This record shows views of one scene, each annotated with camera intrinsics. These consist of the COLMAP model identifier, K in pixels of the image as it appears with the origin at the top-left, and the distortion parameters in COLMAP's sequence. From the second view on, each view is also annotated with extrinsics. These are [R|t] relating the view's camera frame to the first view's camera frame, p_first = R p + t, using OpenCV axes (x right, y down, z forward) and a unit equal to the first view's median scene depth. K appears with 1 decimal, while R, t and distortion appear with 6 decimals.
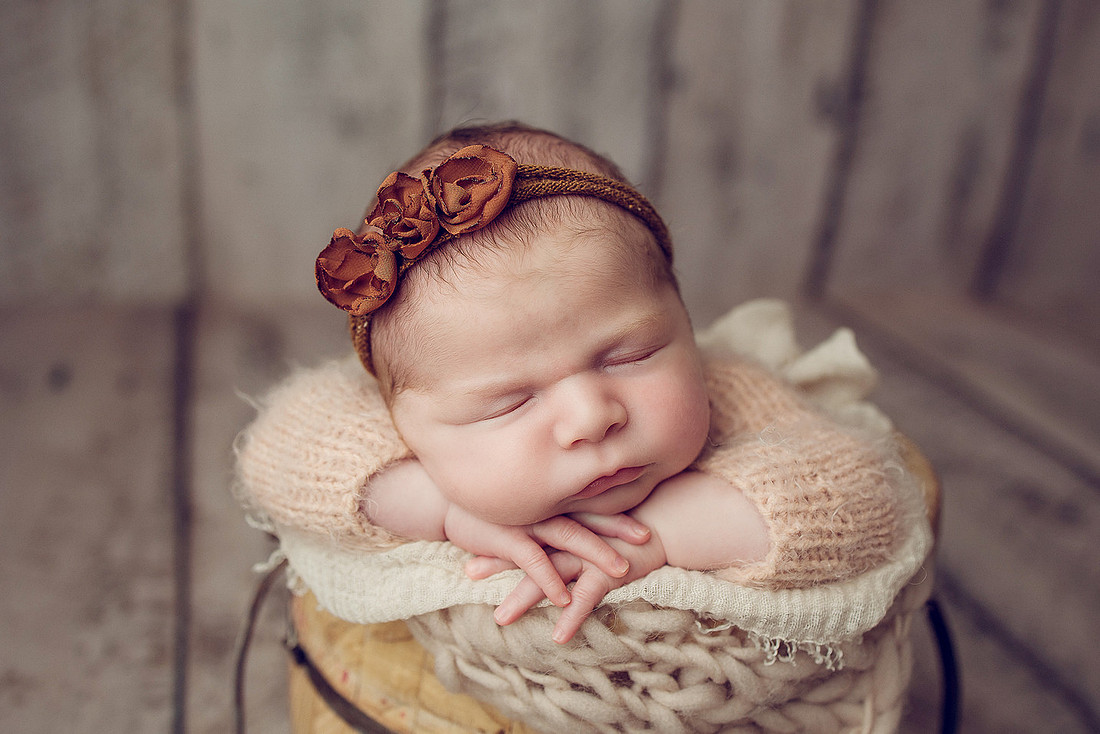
lens RADIAL K [[1091.5, 0, 549.8], [0, 1091.5, 398.9], [0, 0, 1]] dist [0.315138, 0.003672]
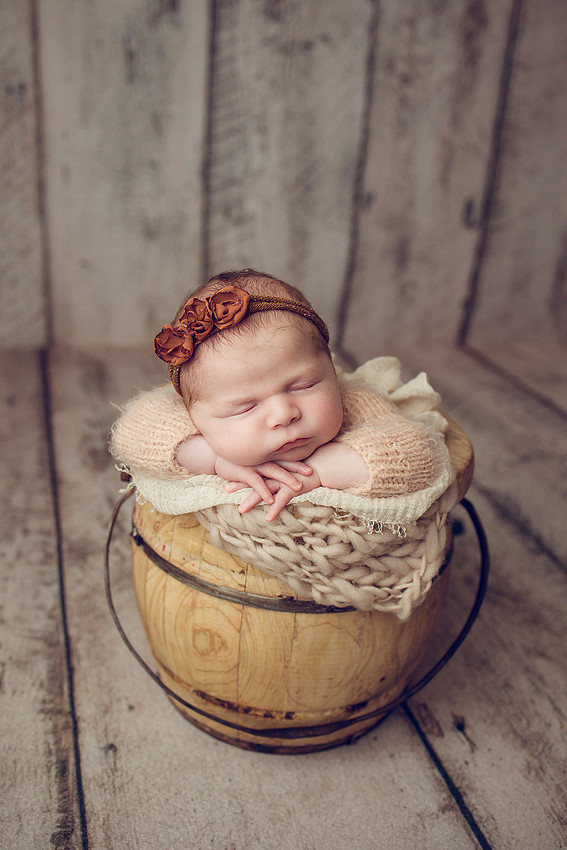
lens RADIAL K [[843.4, 0, 268.5], [0, 843.4, 424.1], [0, 0, 1]] dist [0.315138, 0.003672]
pose [[0.999657, 0.006976, -0.025245, 0.044953], [-0.006760, 0.999940, 0.008647, 0.019434], [0.025304, -0.008473, 0.999644, -0.586536]]
